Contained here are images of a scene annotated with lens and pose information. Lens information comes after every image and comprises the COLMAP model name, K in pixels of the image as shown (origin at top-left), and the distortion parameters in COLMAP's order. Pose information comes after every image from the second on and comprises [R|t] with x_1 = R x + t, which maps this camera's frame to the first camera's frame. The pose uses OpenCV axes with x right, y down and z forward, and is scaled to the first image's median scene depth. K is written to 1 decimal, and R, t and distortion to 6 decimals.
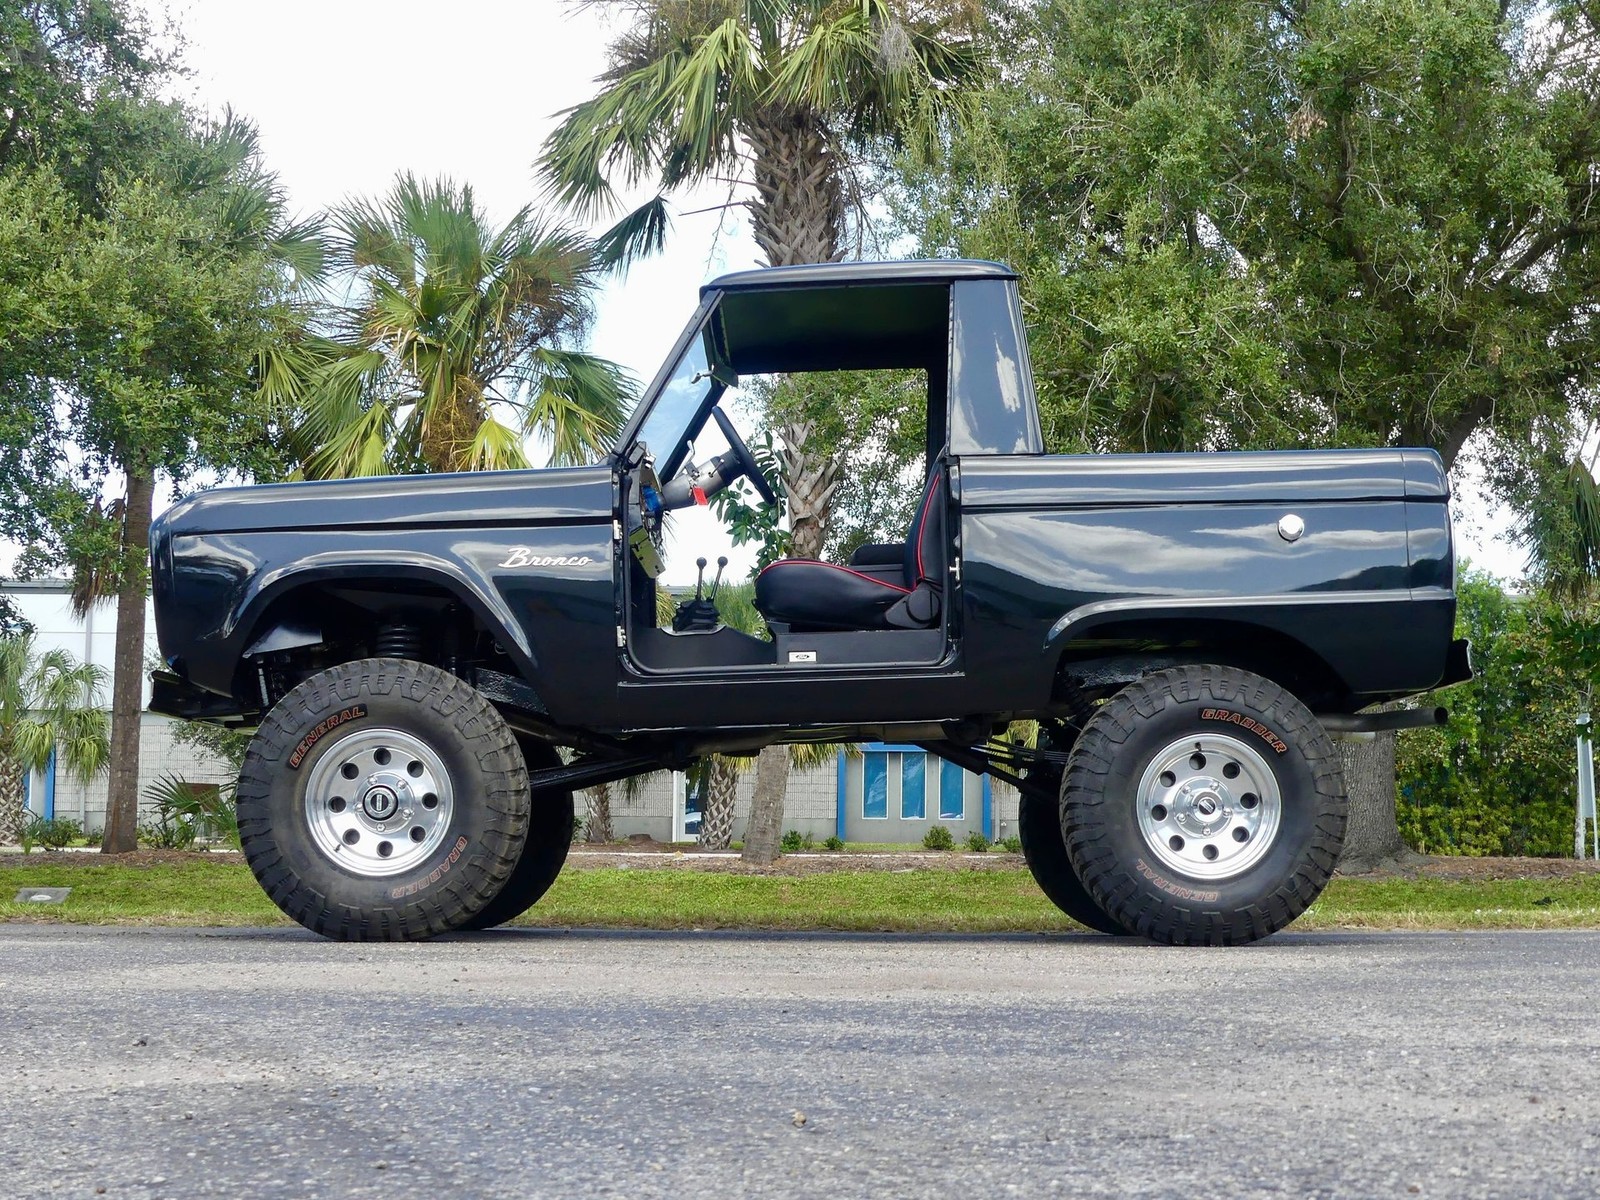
lens RADIAL K [[2860.7, 0, 800.0], [0, 2860.7, 600.0], [0, 0, 1]] dist [-0.013761, -0.053413]
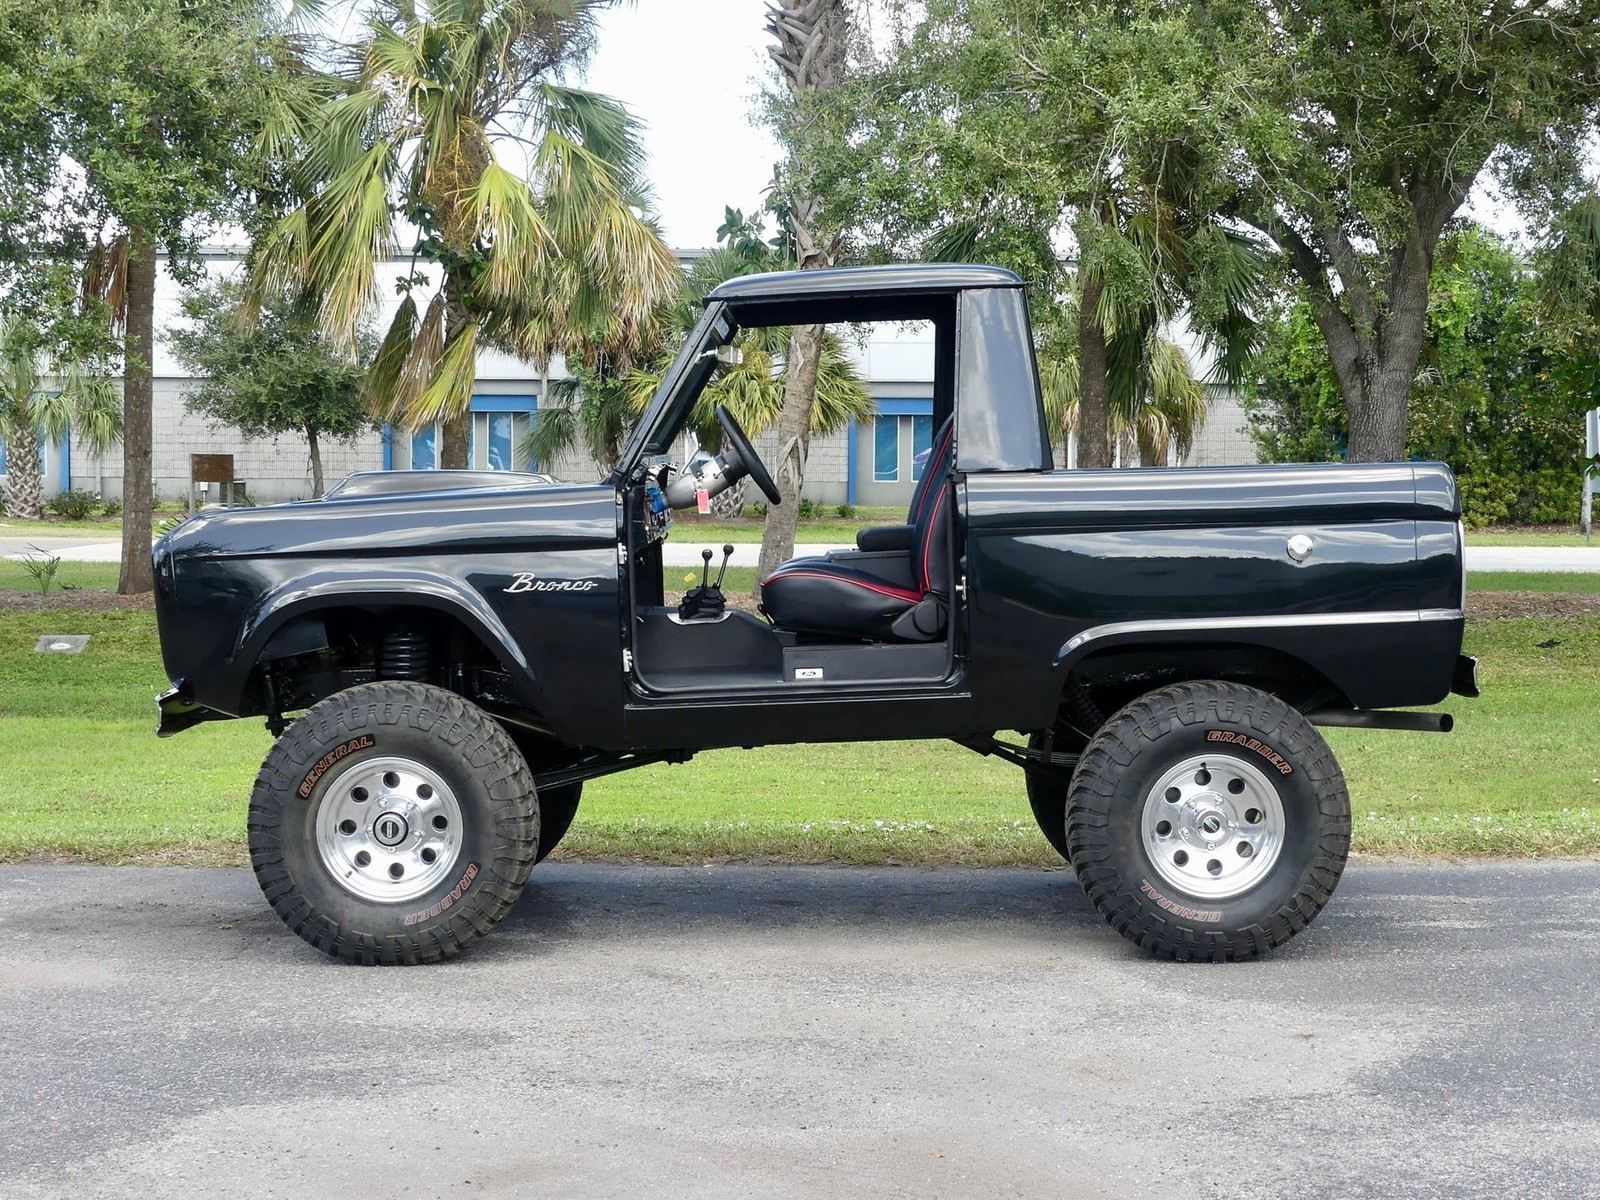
lens RADIAL K [[2846.6, 0, 800.0], [0, 2846.6, 600.0], [0, 0, 1]] dist [-0.017929, -0.023313]
pose [[0.999971, -0.006069, -0.004536, 0.001992], [0.006633, 0.990561, 0.136910, -0.115248], [0.003662, -0.136936, 0.990573, 0.014533]]
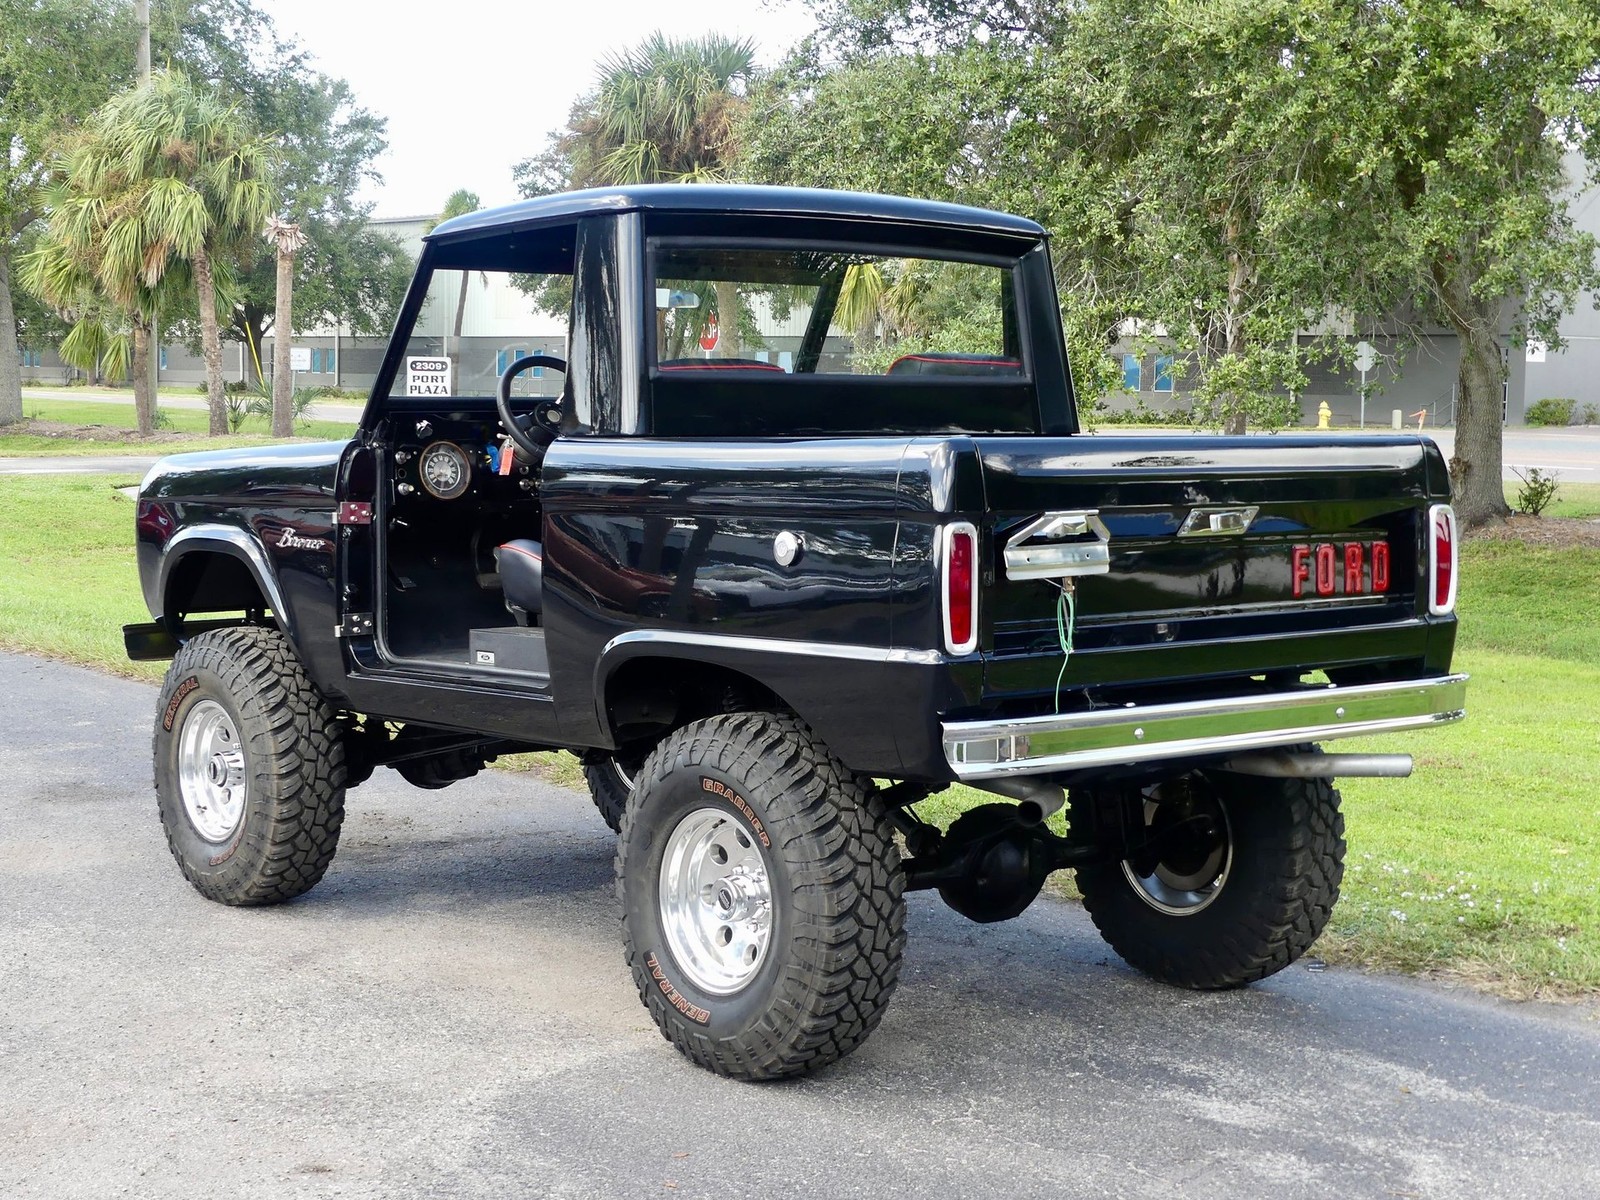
lens RADIAL K [[2559.8, 0, 757.7], [0, 2559.8, 632.3], [0, 0, 1]] dist [-0.030186, 0.026363]
pose [[0.622182, 0.078004, -0.778977, 0.547212], [0.062724, 0.986858, 0.148919, -0.082156], [0.780356, -0.141515, 0.609112, 0.472958]]
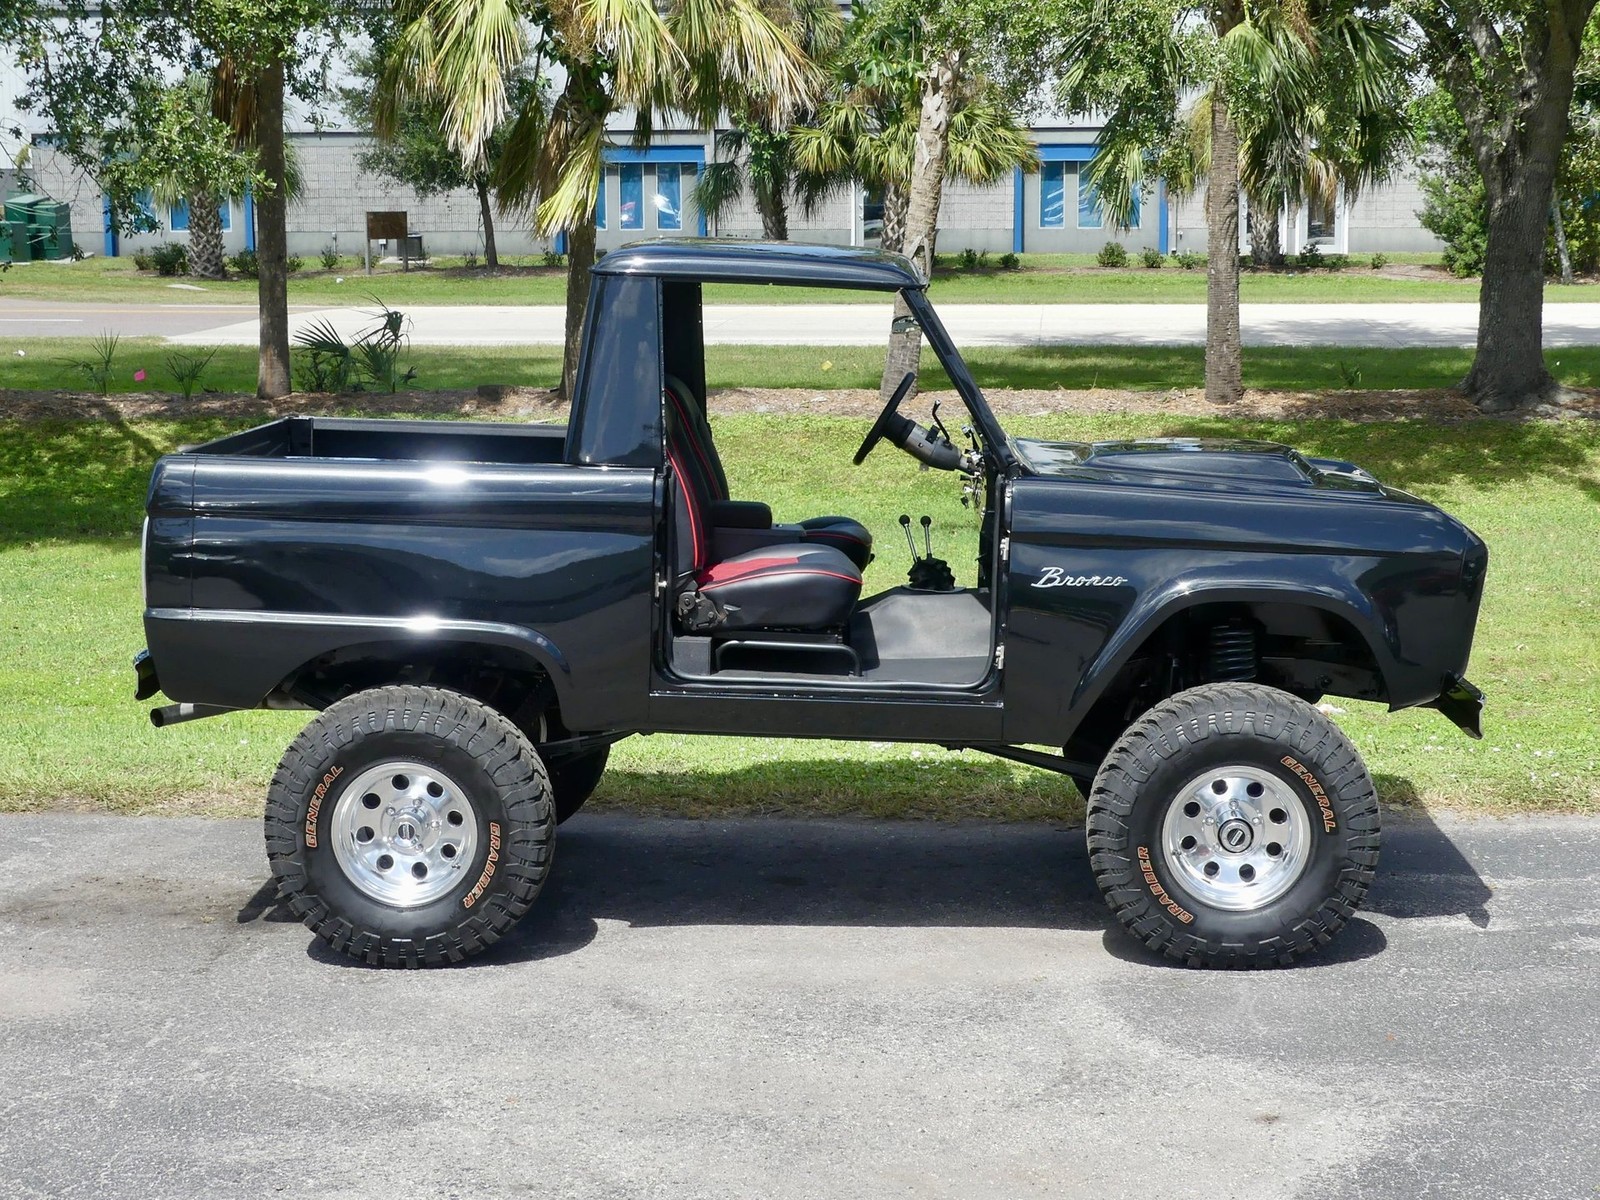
lens RADIAL K [[2765.3, 0, 767.3], [0, 2765.3, 643.5], [0, 0, 1]] dist [-0.020600, -0.014800]
pose [[0.996174, -0.005419, -0.087220, 0.062329], [0.027431, 0.967021, 0.253214, -0.185512], [0.082971, -0.254638, 0.963470, 0.090882]]
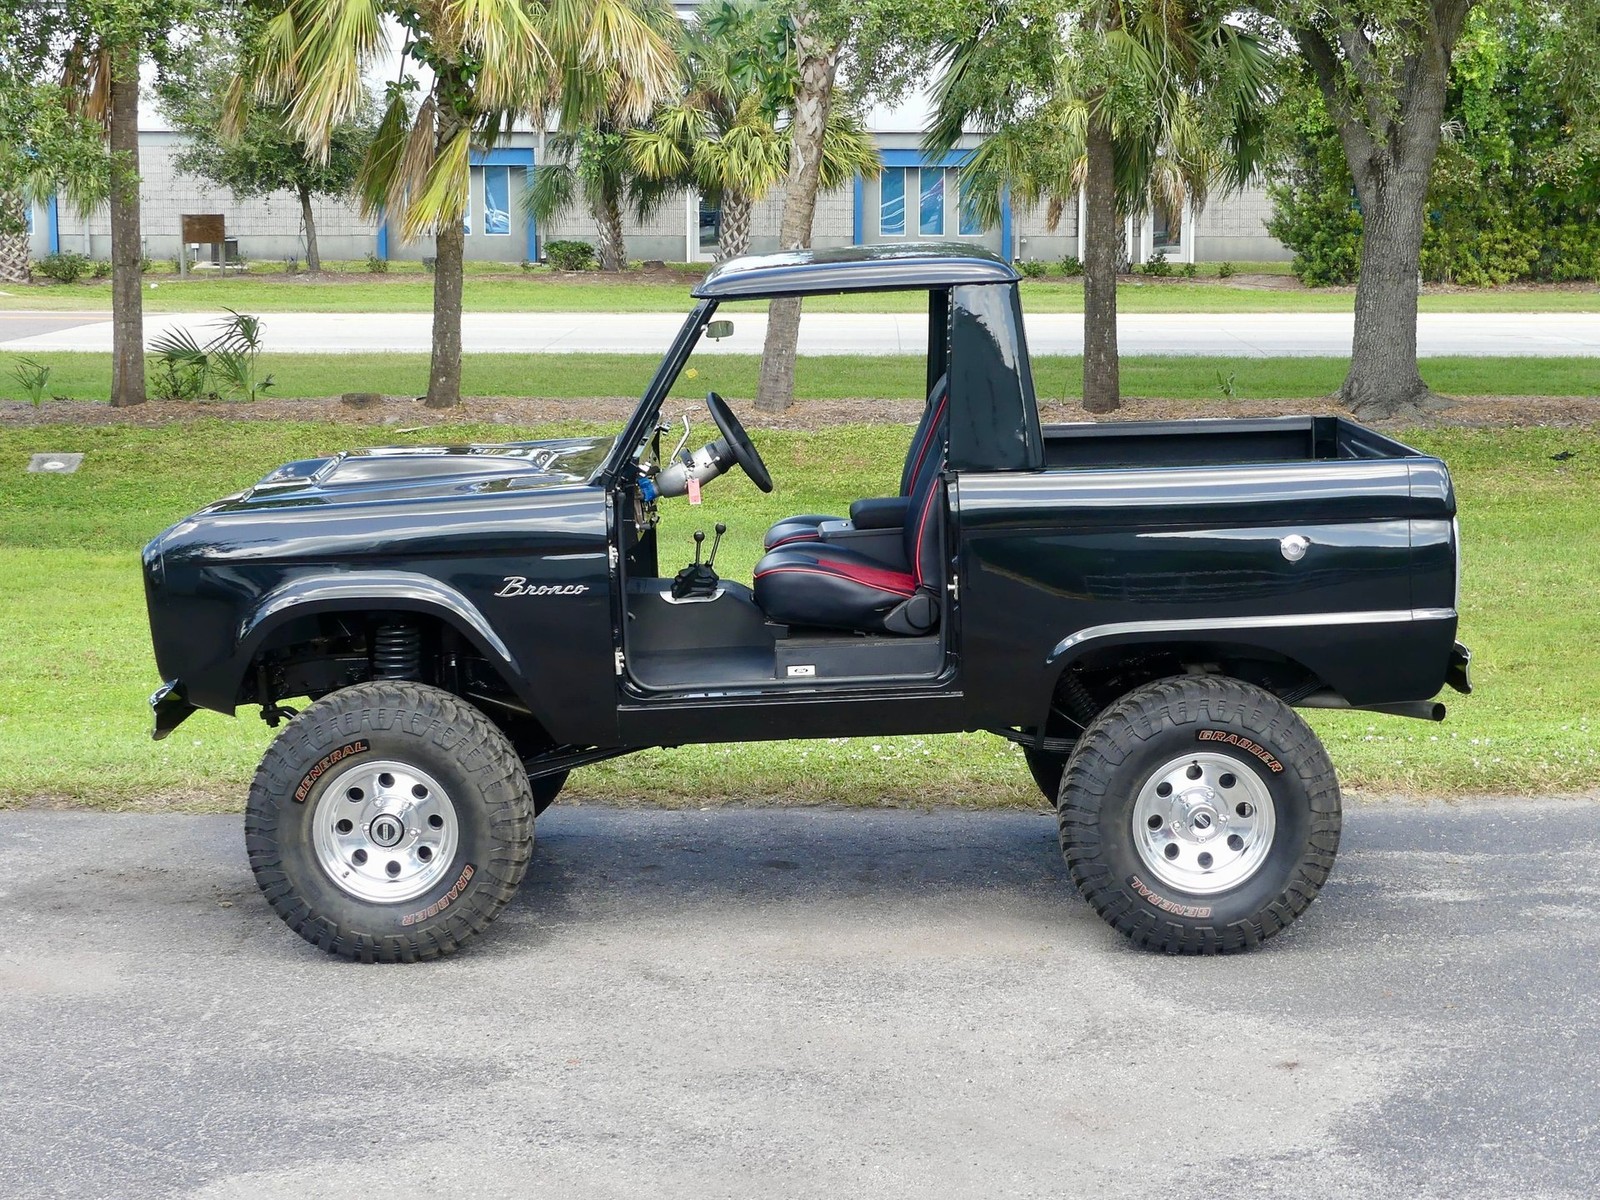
lens RADIAL K [[2899.6, 0, 784.0], [0, 2899.6, 604.5], [0, 0, 1]] dist [-0.025380, 0.010571]
pose [[0.999842, -0.011296, -0.013726, 0.007404], [0.014187, 0.972313, 0.233250, -0.194368], [0.010711, -0.233408, 0.972320, 0.015503]]
